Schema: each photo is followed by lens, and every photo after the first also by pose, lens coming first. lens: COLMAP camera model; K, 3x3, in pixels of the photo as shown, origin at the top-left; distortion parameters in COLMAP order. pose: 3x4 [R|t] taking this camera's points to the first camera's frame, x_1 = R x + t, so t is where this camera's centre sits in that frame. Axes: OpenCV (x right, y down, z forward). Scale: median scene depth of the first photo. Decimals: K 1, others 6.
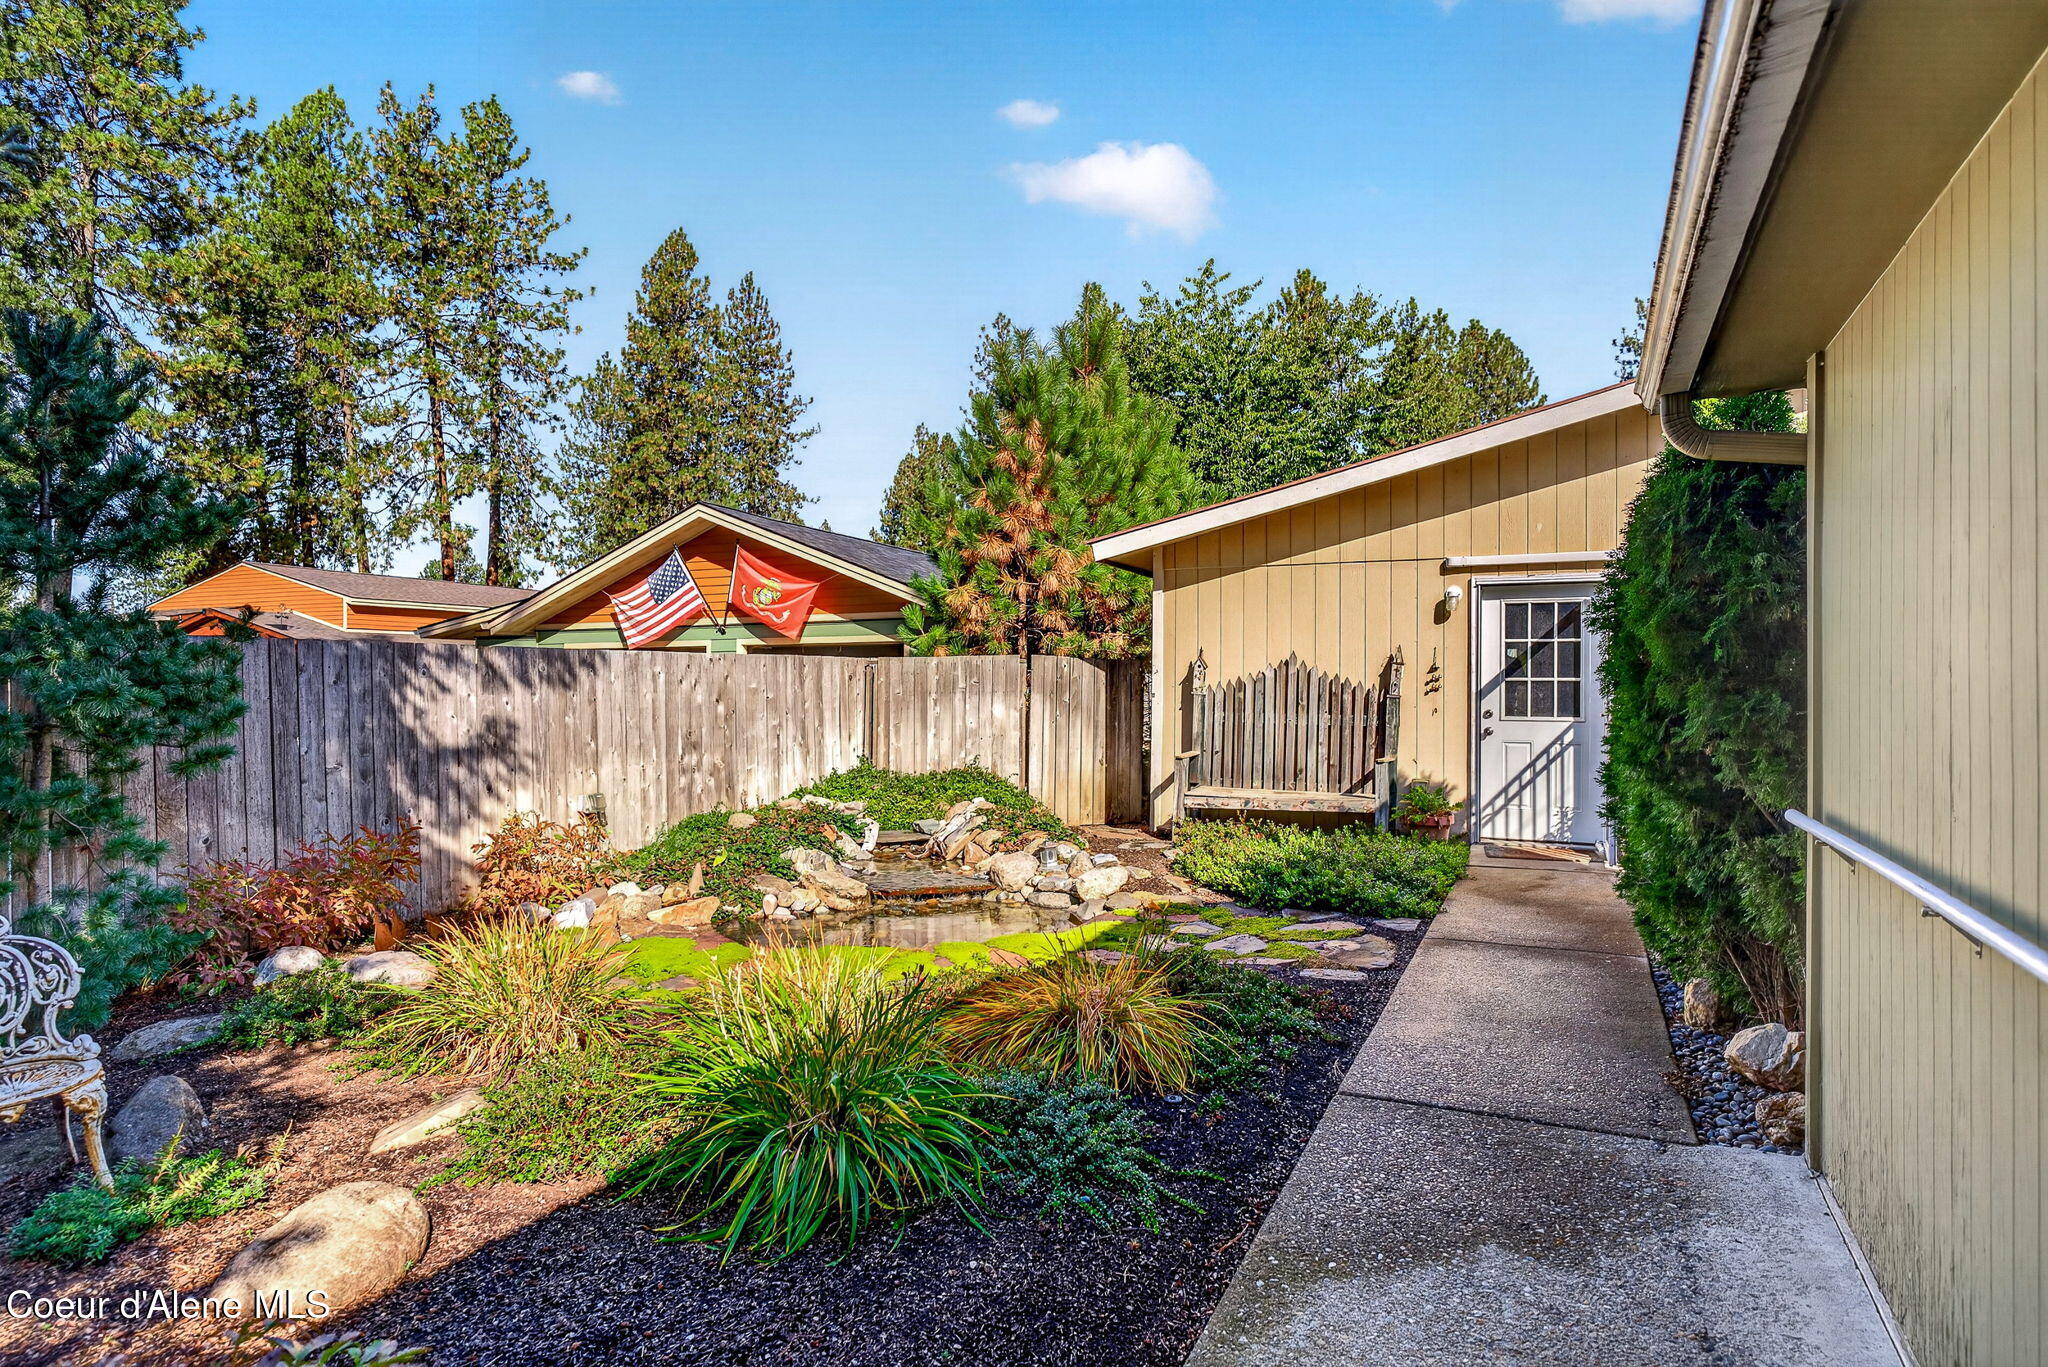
lens RADIAL K [[1107.6, 0, 1012.7], [0, 1107.6, 689.5], [0, 0, 1]] dist [-0.003272, -0.002128]
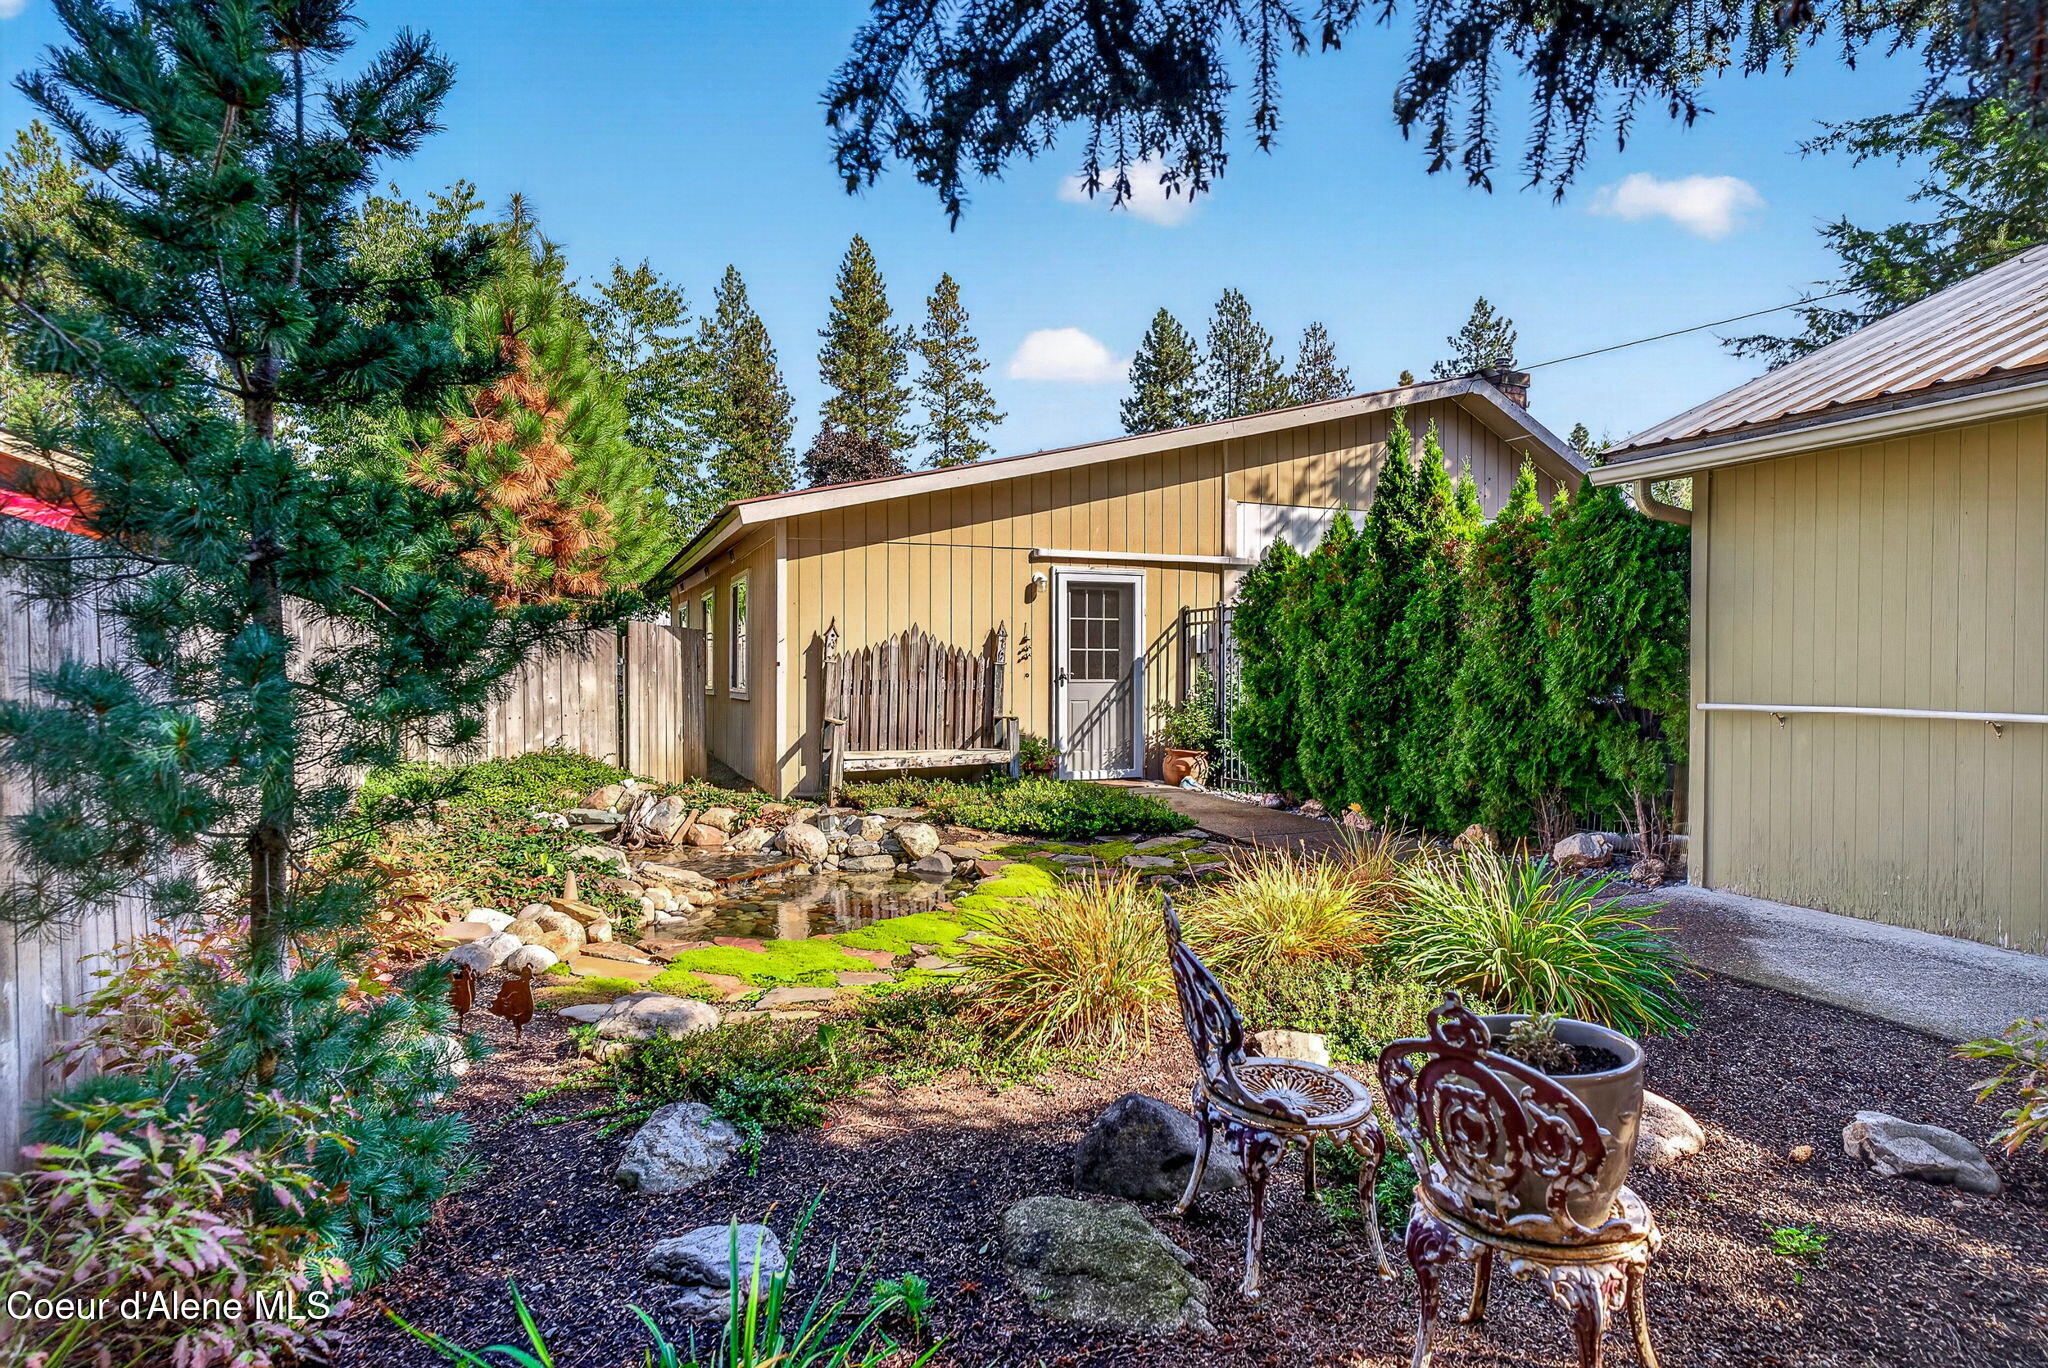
lens RADIAL K [[1126.1, 0, 1026.7], [0, 1126.1, 686.9], [0, 0, 1]] dist [0.002503, -0.000357]
pose [[0.673280, -0.015680, 0.739221, -0.514291], [0.002445, 0.999817, 0.018980, 0.008091], [-0.739383, -0.010971, 0.673195, 0.171842]]
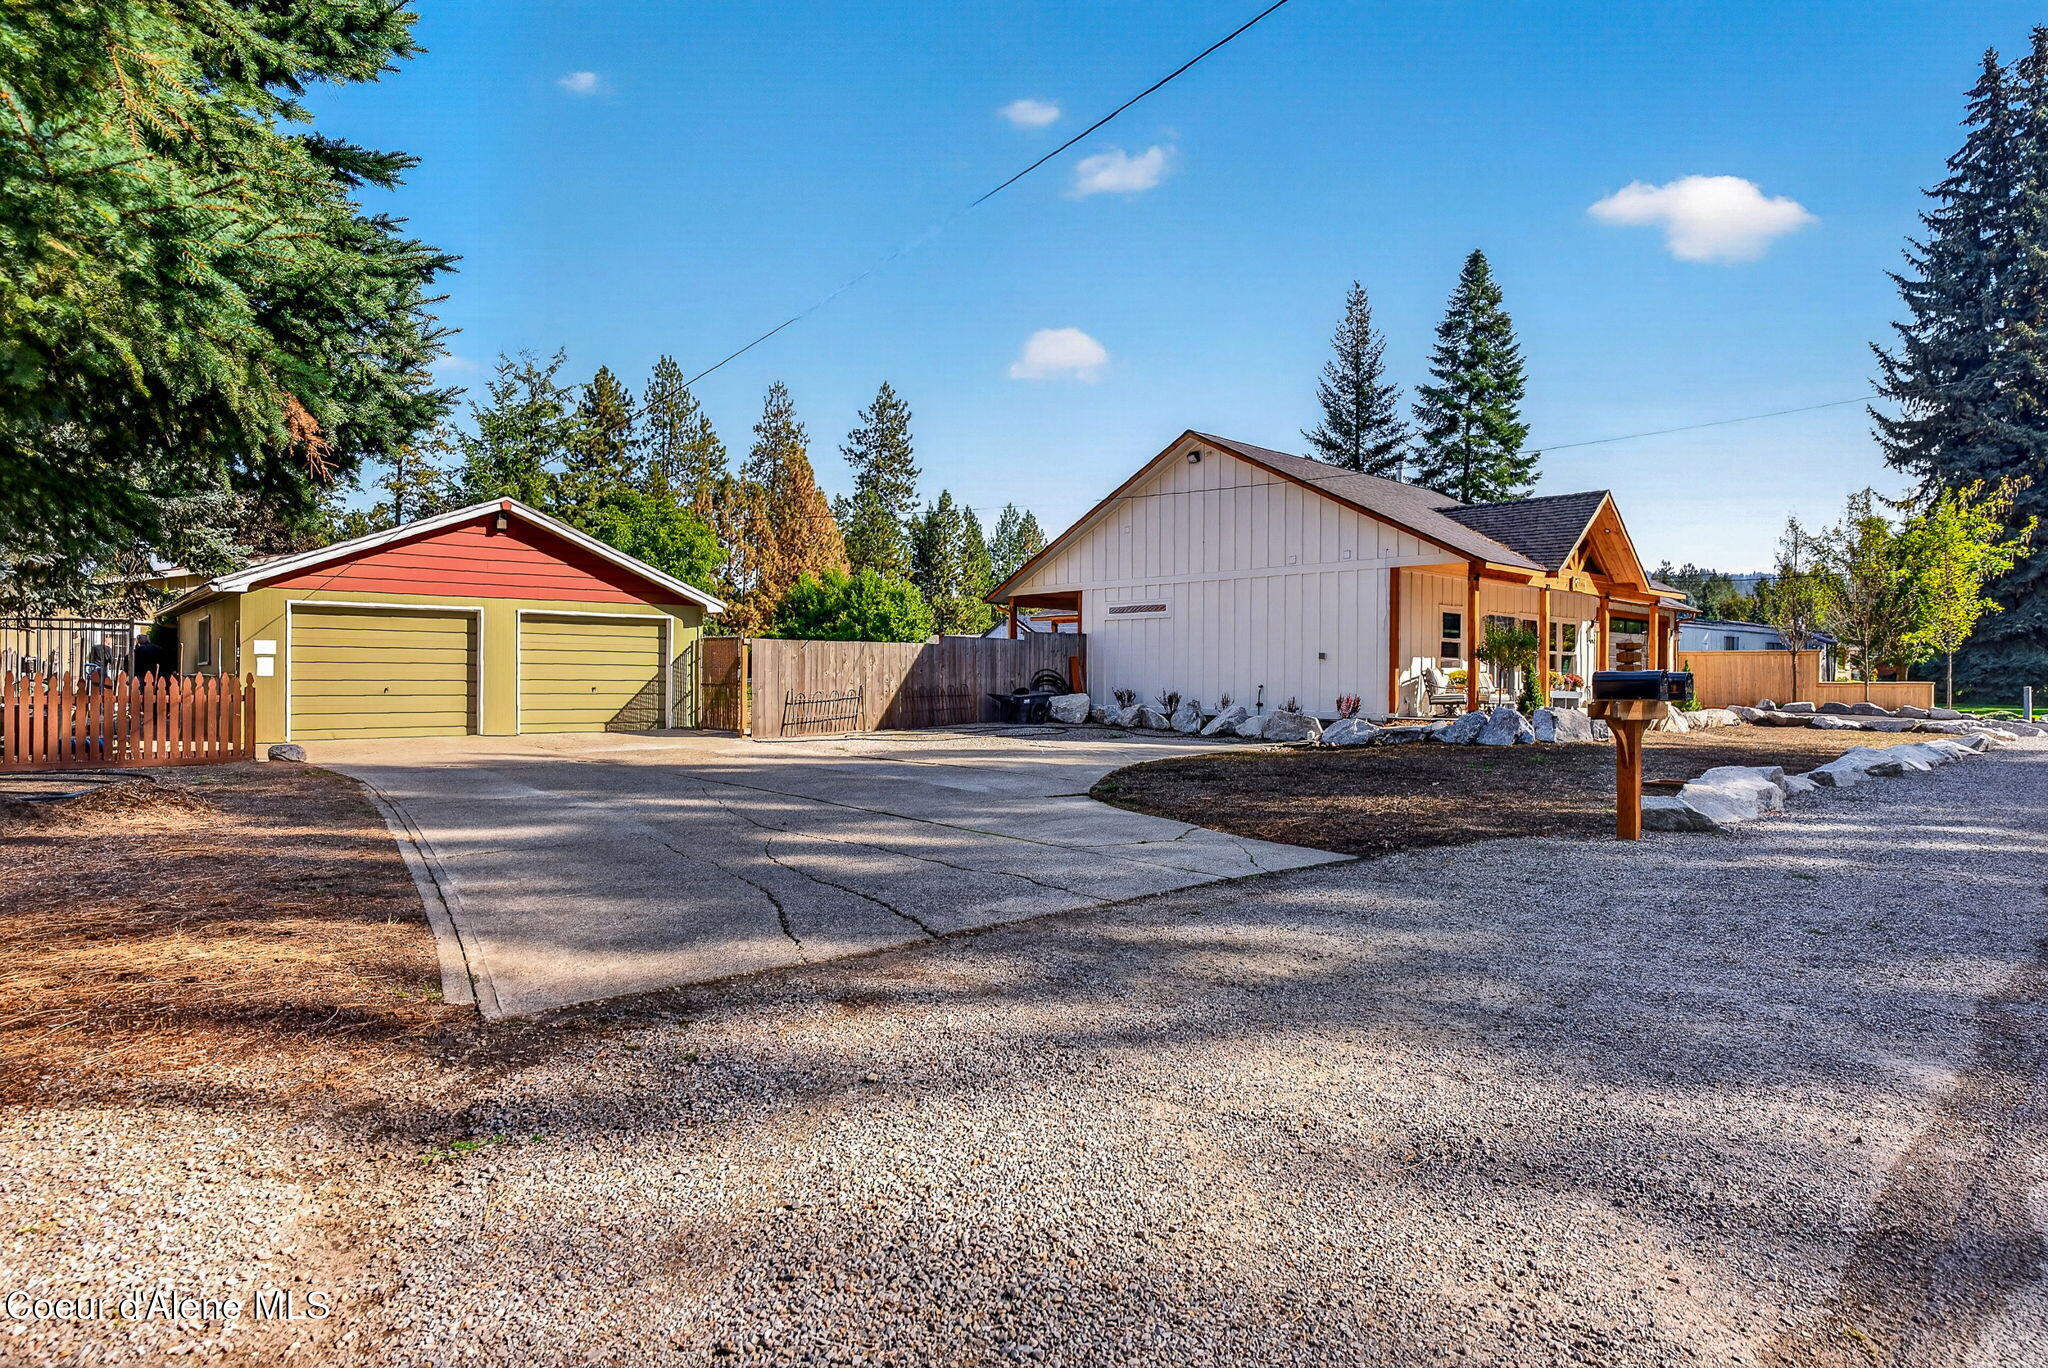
lens RADIAL K [[1126.1, 0, 1026.7], [0, 1126.1, 686.9], [0, 0, 1]] dist [0.002503, -0.000357]
pose [[0.374766, -0.005238, 0.927105, -1.474930], [-0.005177, 0.999957, 0.007742, 0.031078], [-0.927105, -0.007701, 0.374722, -2.528595]]
